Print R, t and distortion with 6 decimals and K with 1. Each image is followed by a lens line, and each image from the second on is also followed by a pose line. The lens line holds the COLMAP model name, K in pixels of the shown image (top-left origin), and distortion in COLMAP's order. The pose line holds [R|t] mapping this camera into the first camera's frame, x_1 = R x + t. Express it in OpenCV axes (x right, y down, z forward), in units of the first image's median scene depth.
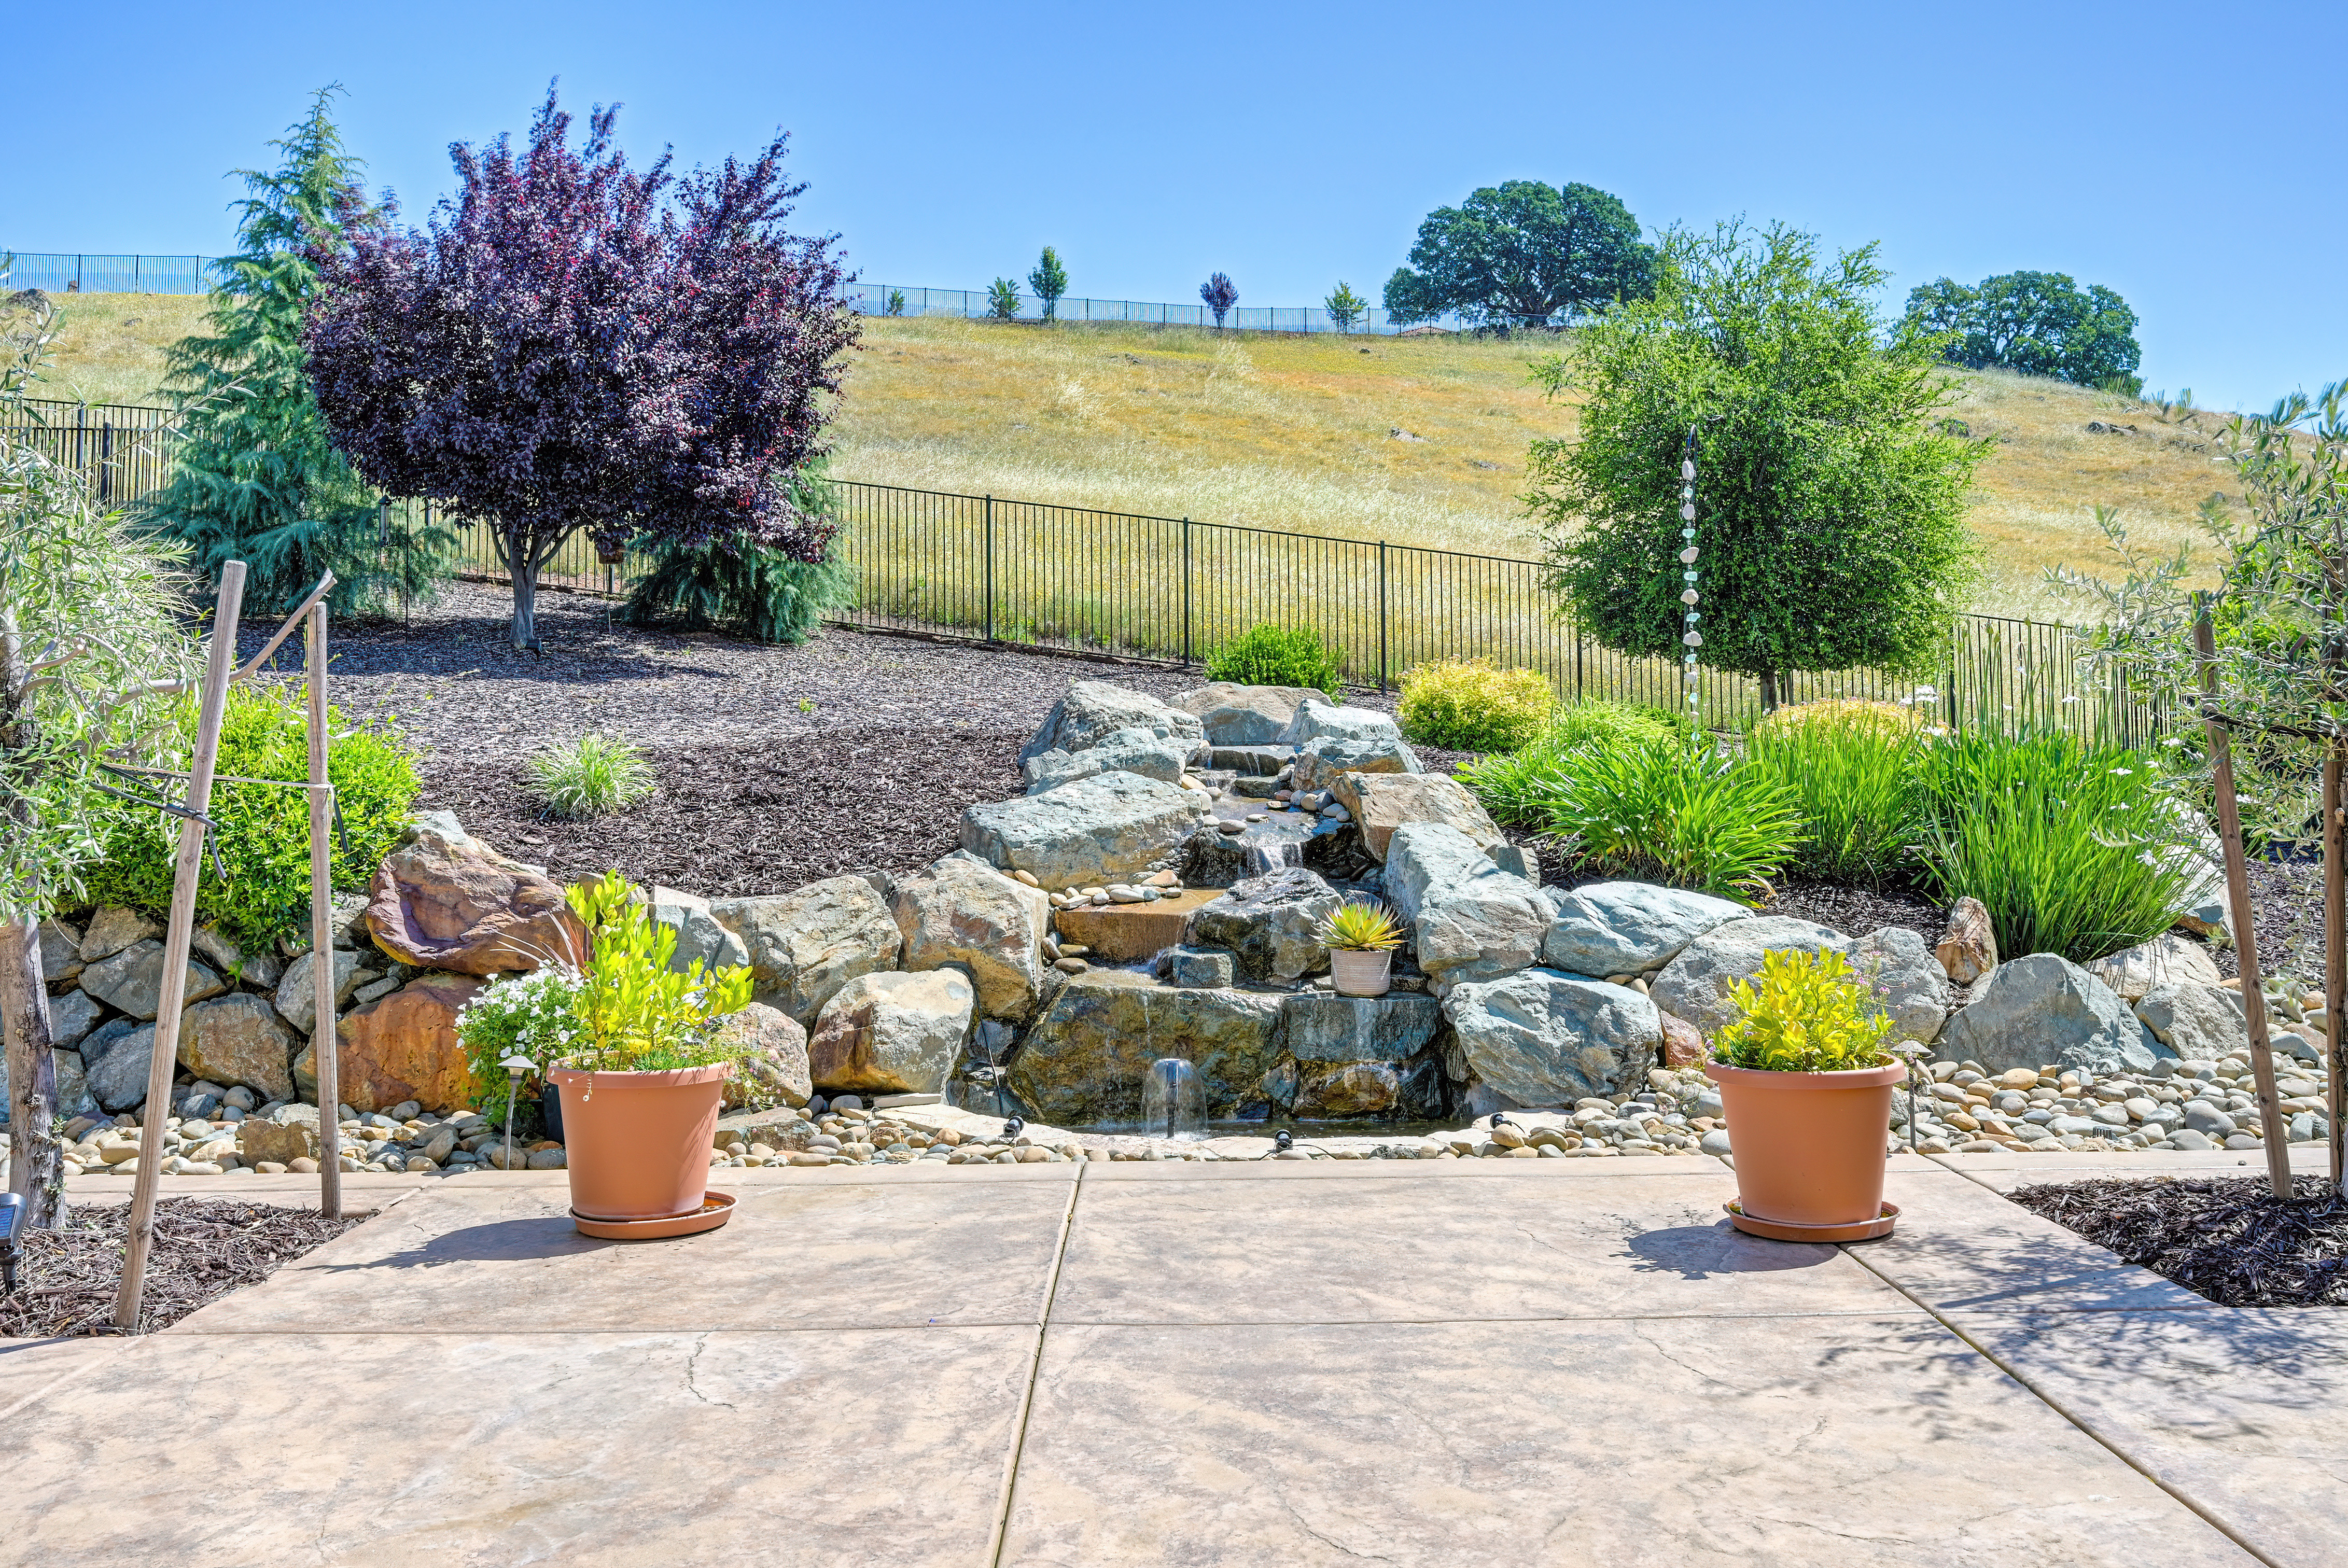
lens RADIAL K [[2012.1, 0, 1166.6], [0, 2012.1, 783.3], [0, 0, 1]] dist [0.007677, 0.007819]
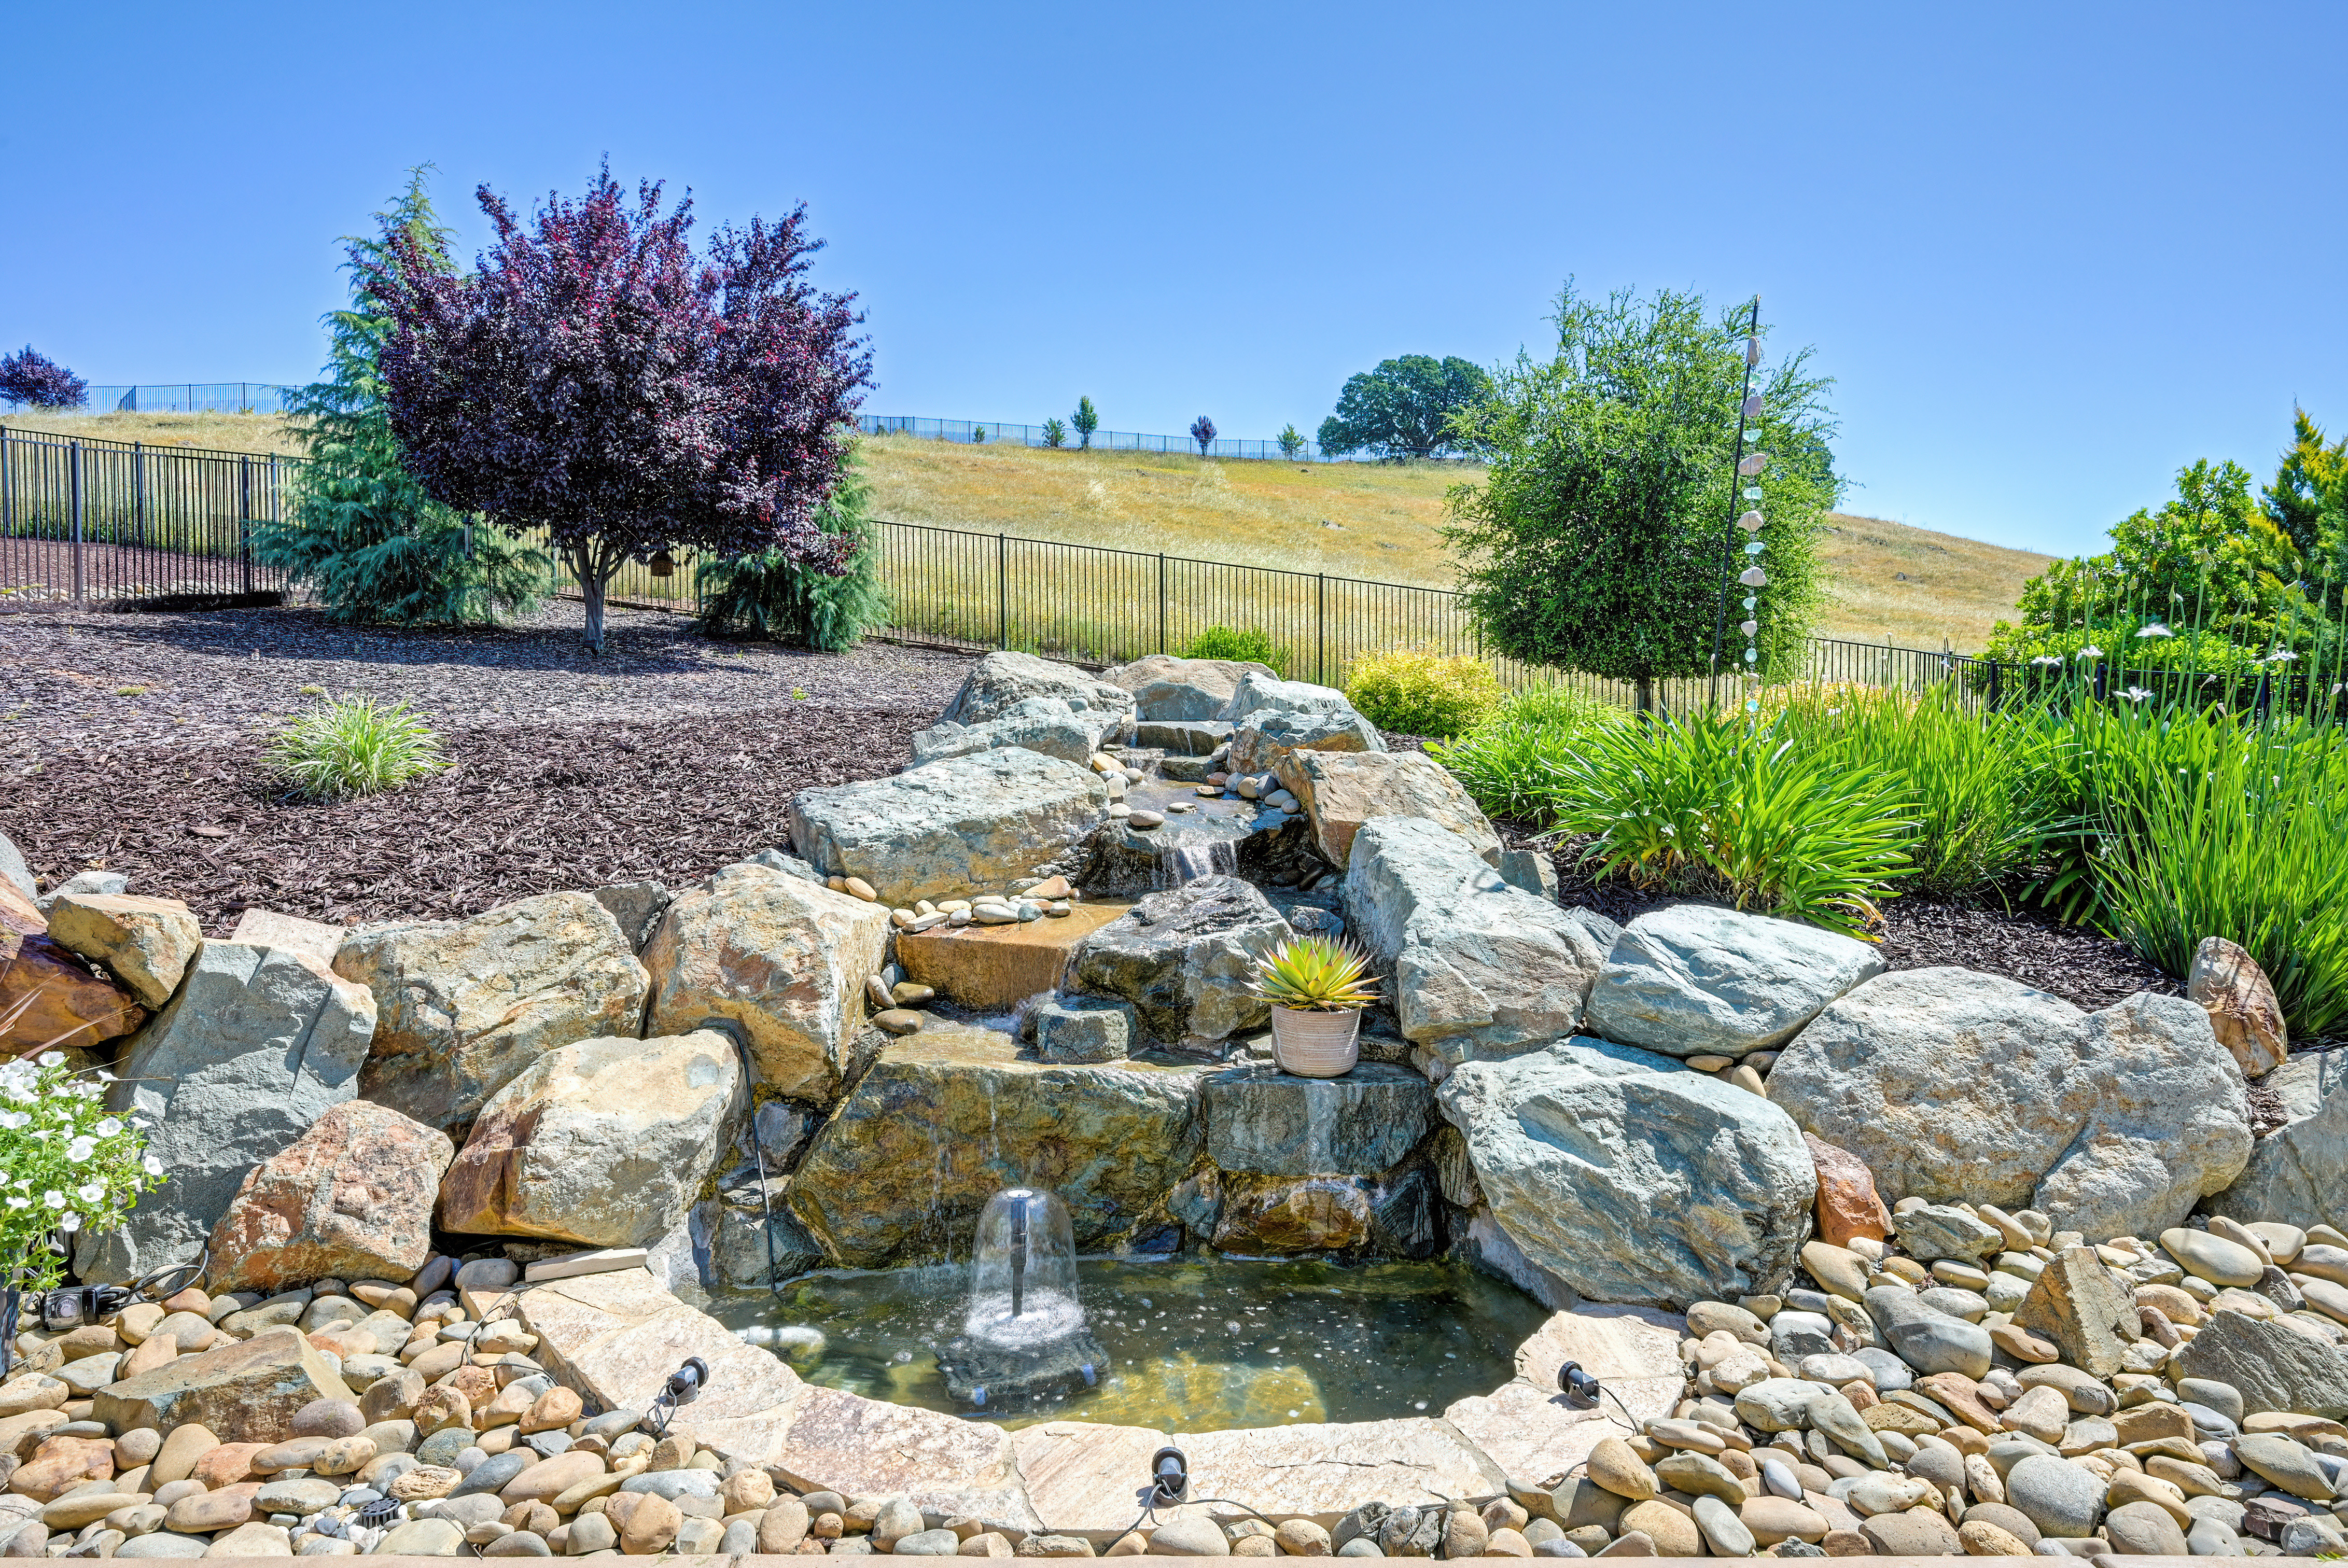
lens RADIAL K [[1358.6, 0, 1183.4], [0, 1358.6, 787.7], [0, 0, 1]] dist [0.001691, -0.000218]
pose [[0.999903, 0.007494, 0.011717, 0.039063], [-0.007639, 0.999894, 0.012369, 0.002898], [-0.011623, -0.012457, 0.999855, 0.462091]]
